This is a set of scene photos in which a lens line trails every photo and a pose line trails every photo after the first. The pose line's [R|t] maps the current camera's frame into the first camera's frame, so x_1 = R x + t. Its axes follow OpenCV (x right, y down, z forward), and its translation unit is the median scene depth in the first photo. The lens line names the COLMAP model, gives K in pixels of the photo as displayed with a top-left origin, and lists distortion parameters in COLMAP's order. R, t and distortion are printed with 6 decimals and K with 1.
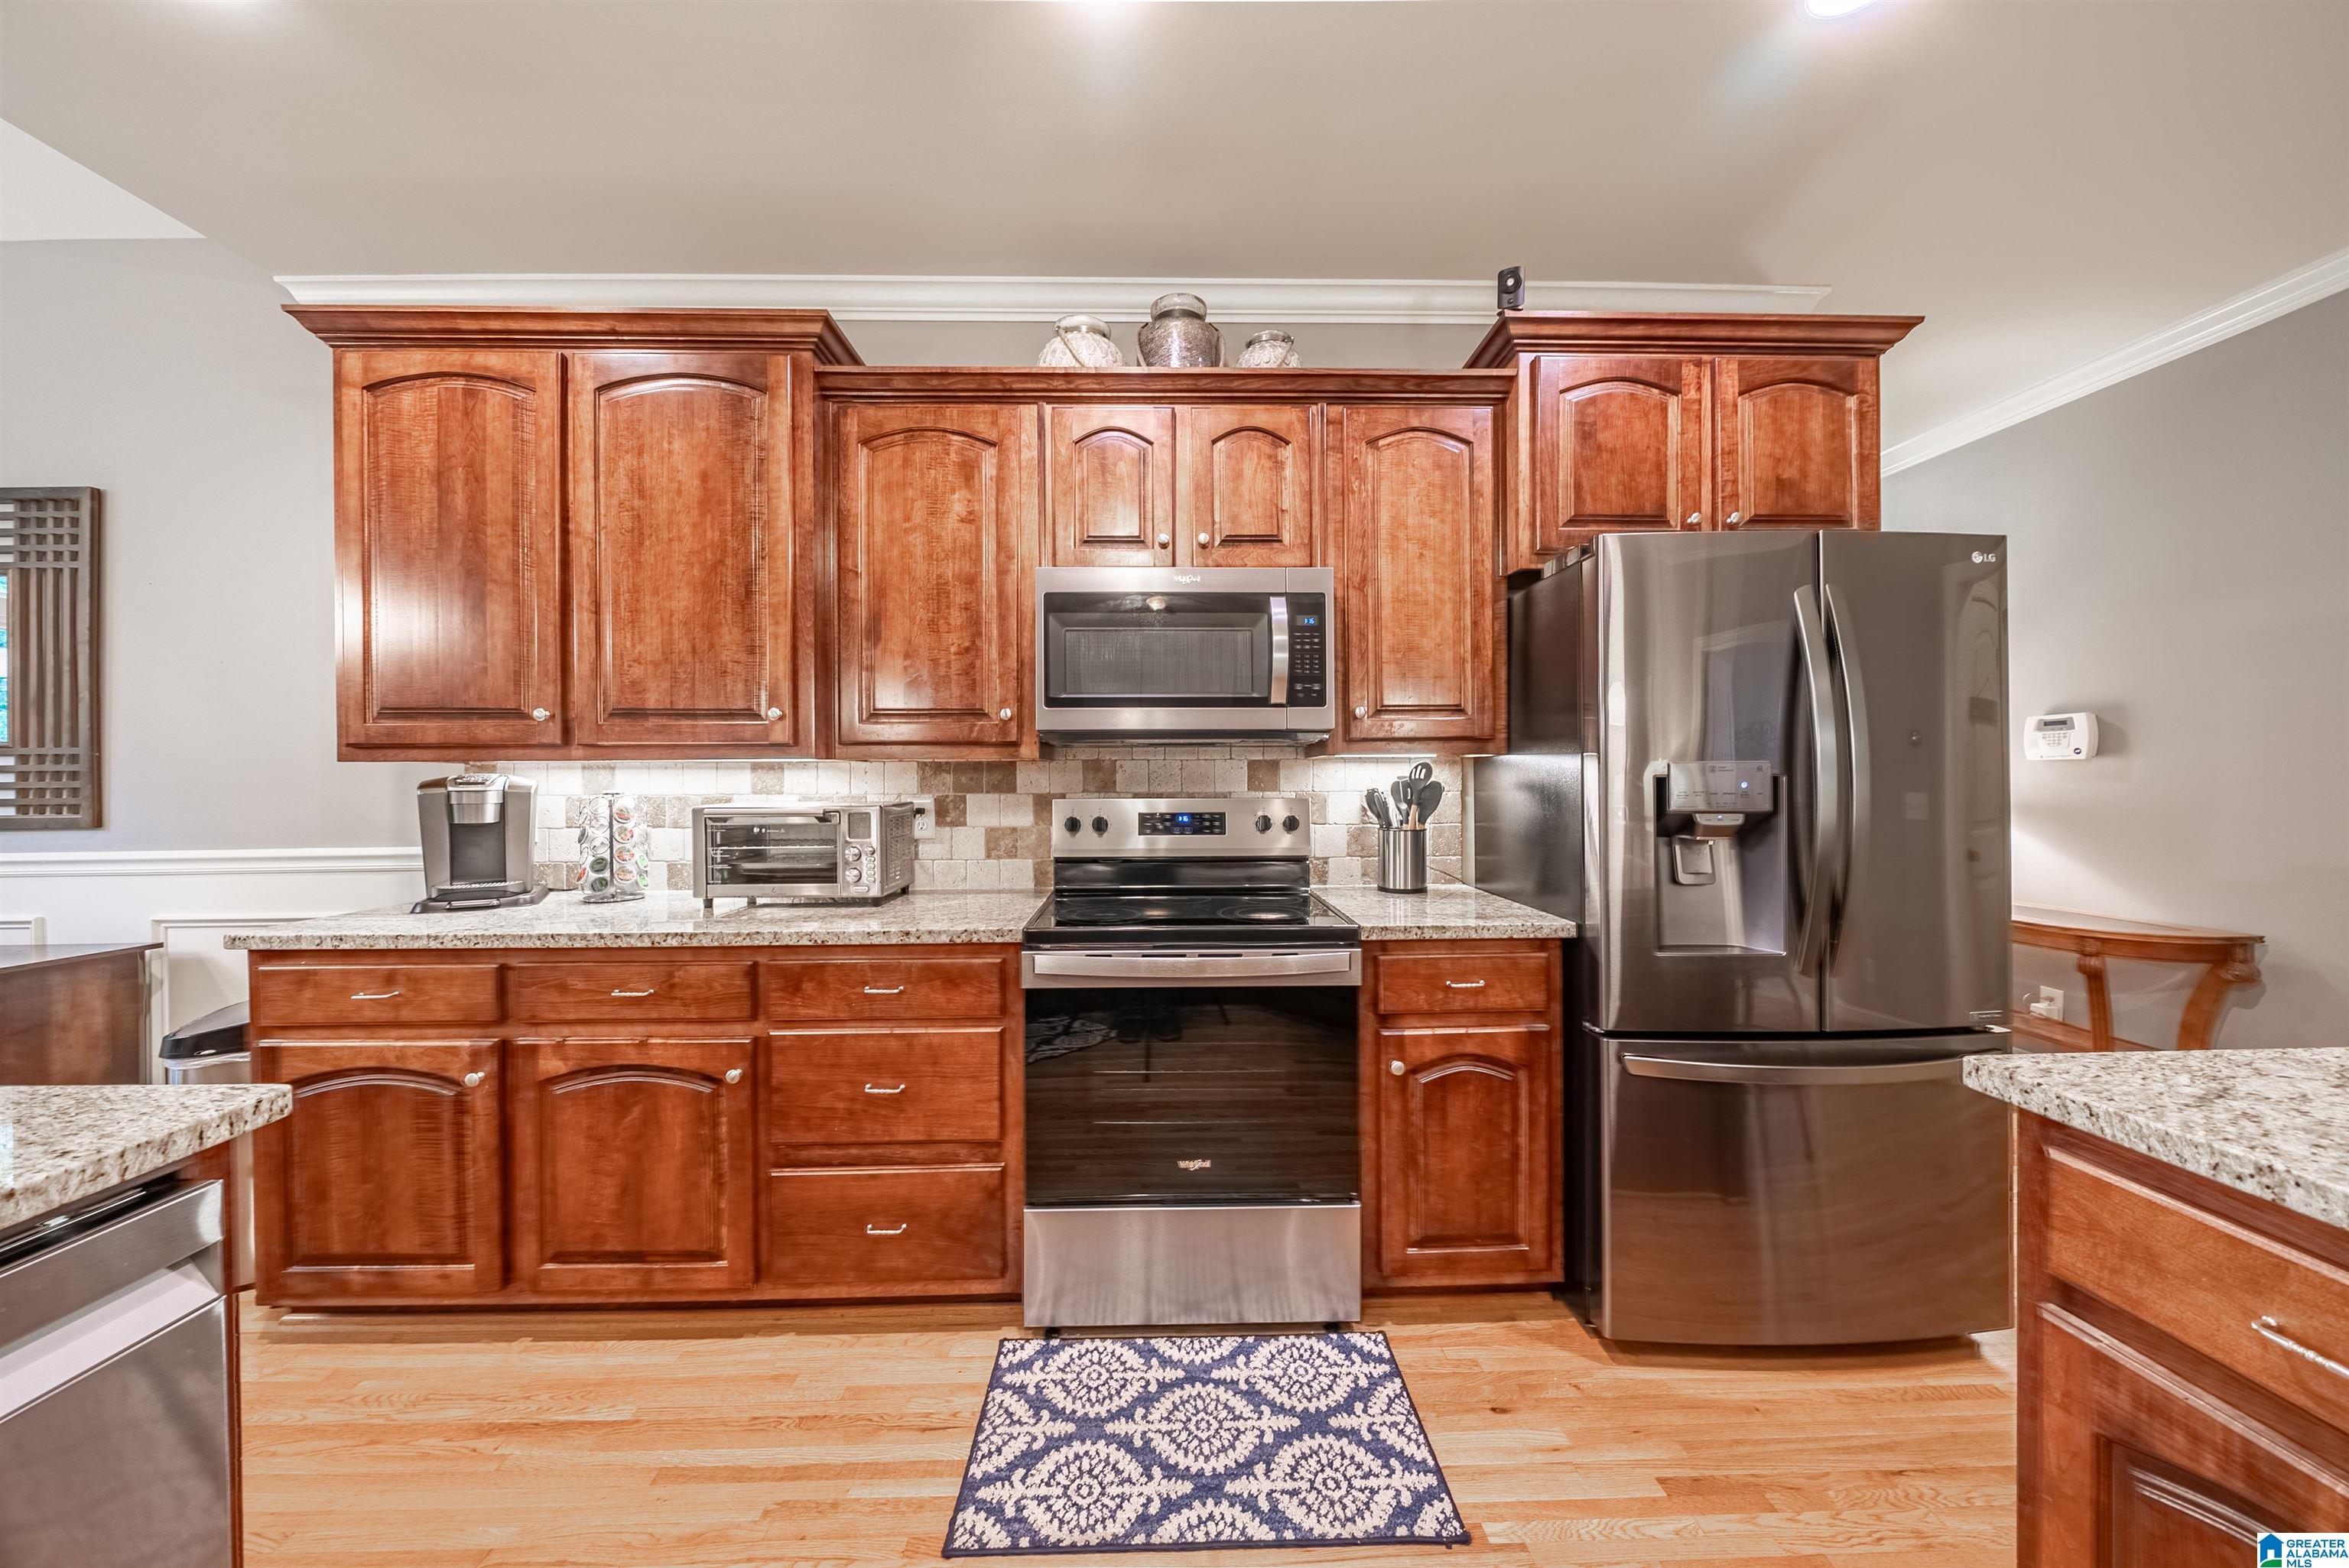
lens RADIAL K [[801.4, 0, 1170.5], [0, 801.4, 779.7], [0, 0, 1]] dist [-0.005836, -0.000546]
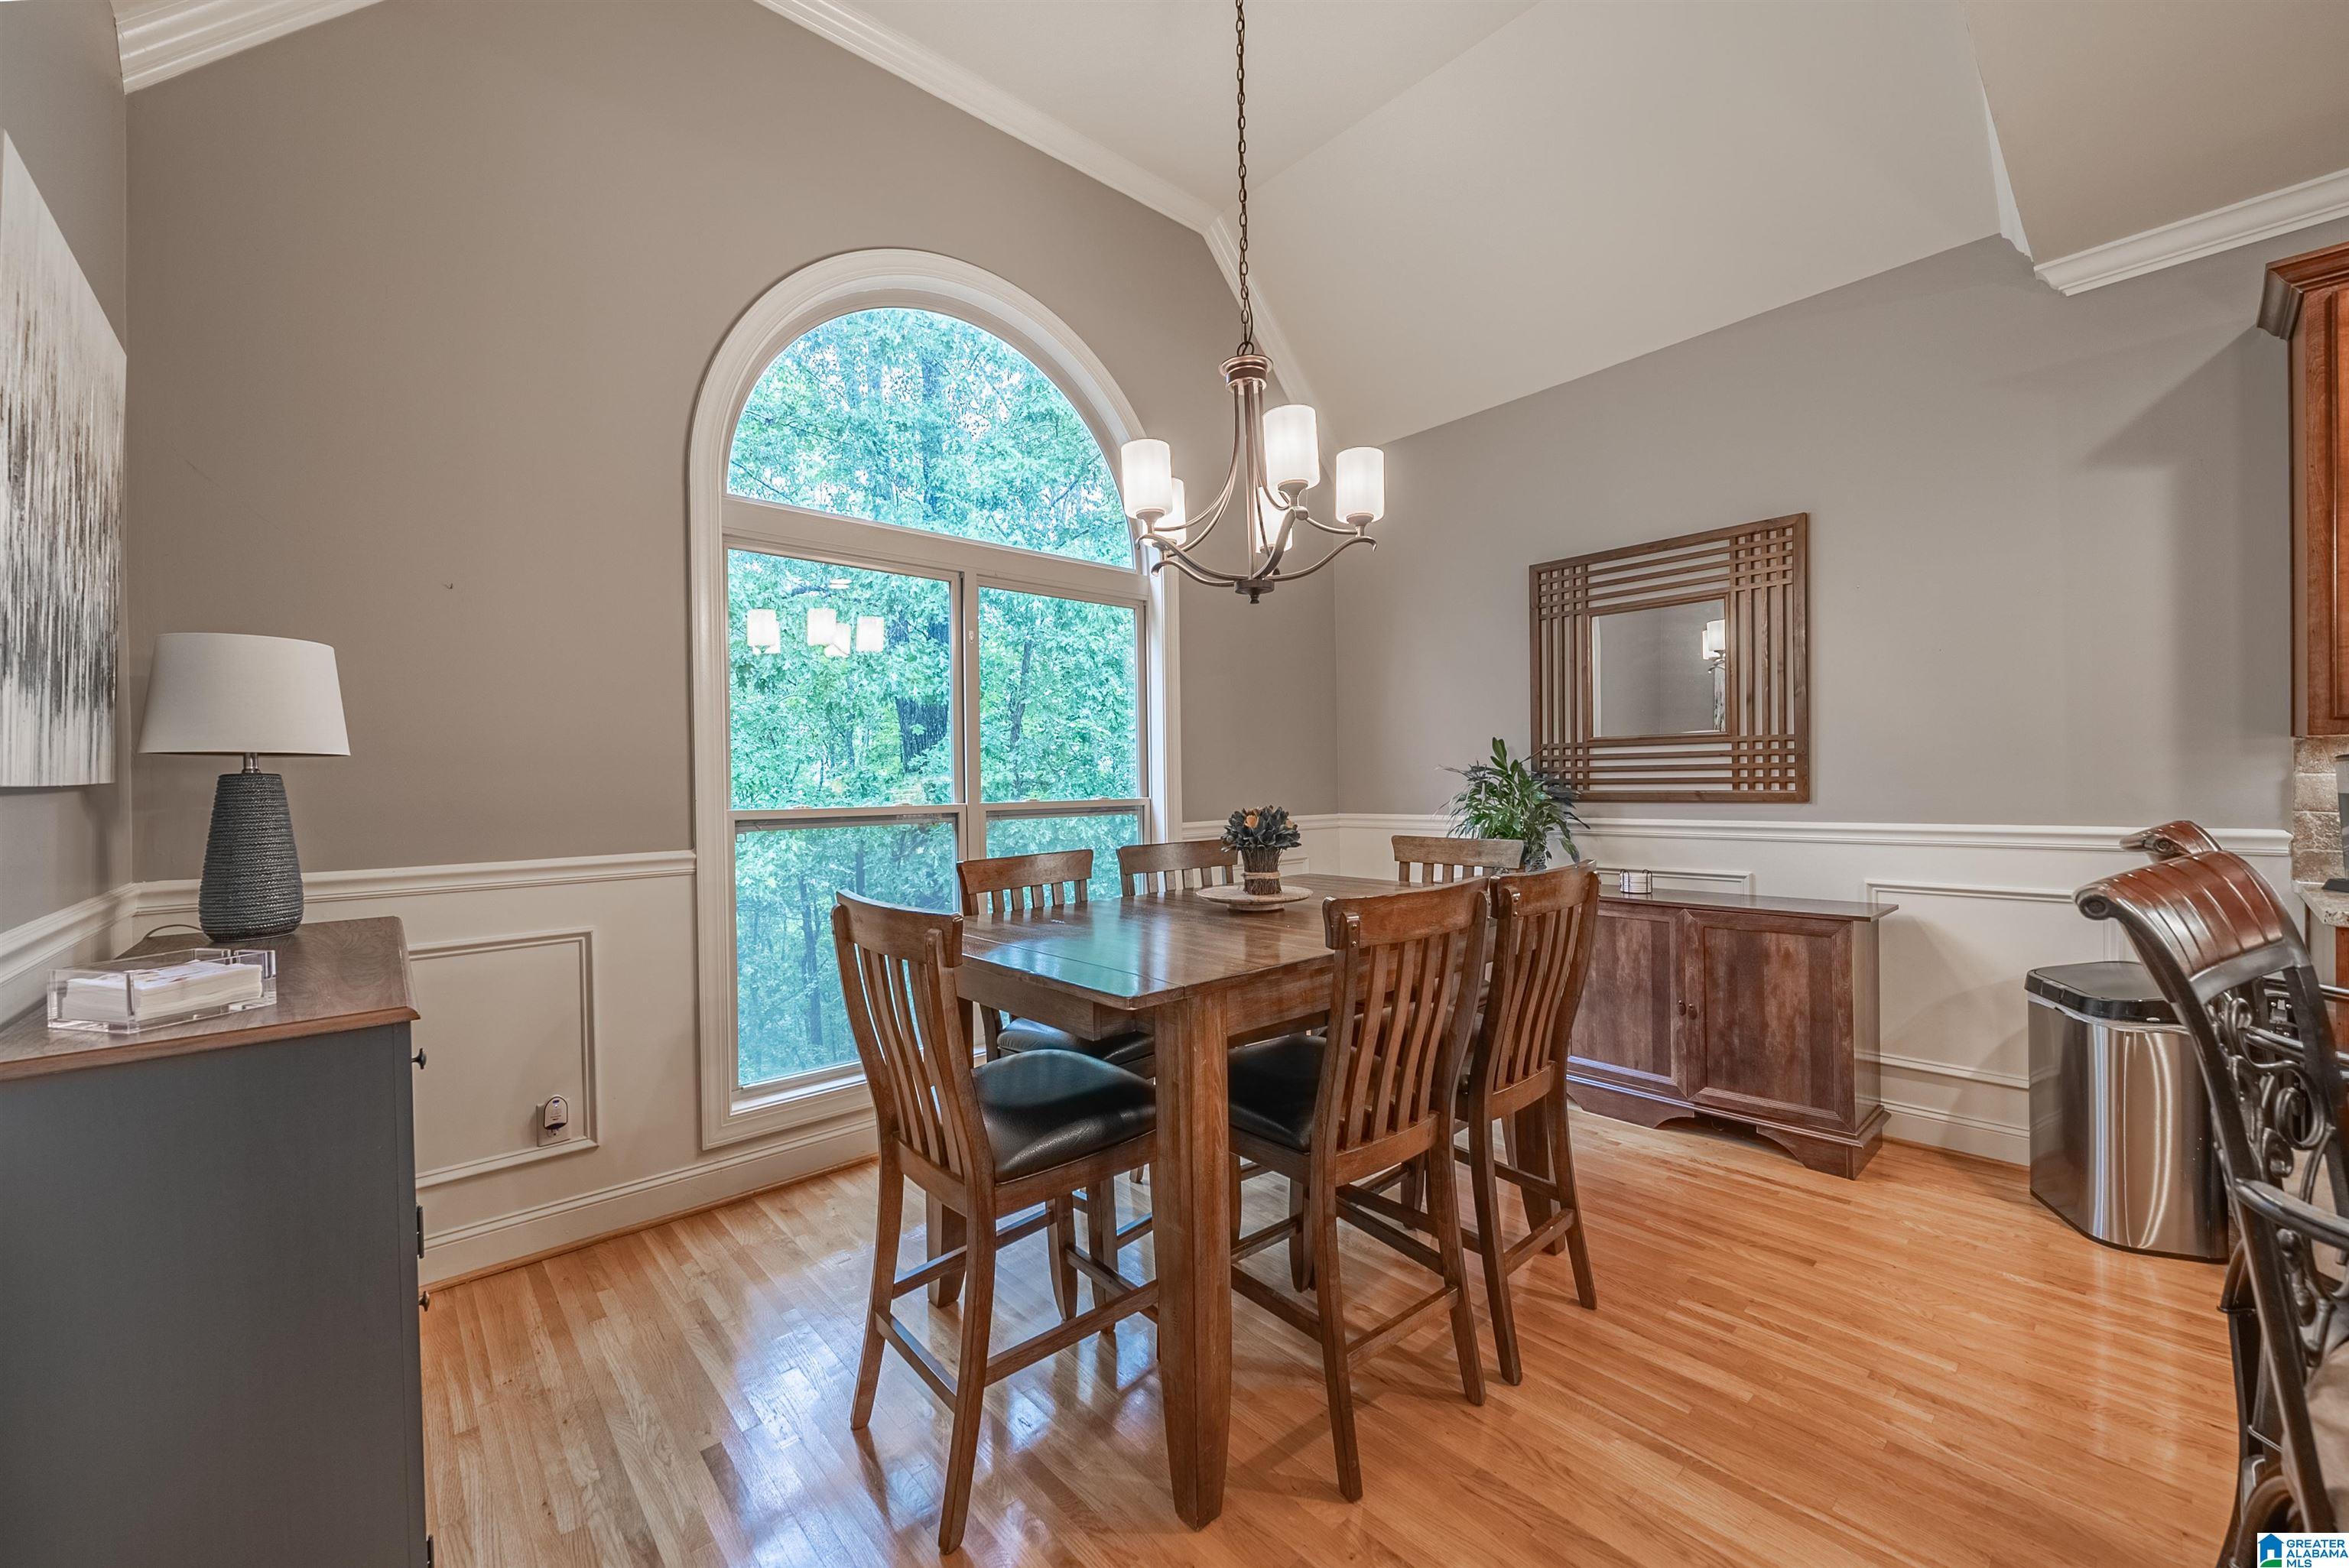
lens RADIAL K [[896.0, 0, 1160.3], [0, 896.0, 783.6], [0, 0, 1]] dist [-0.010090, -0.000062]
pose [[0.638044, 0.005304, -0.769982, -1.107175], [0.010782, 0.999817, 0.015821, 0.003655], [0.769925, -0.018397, 0.637869, -0.690779]]
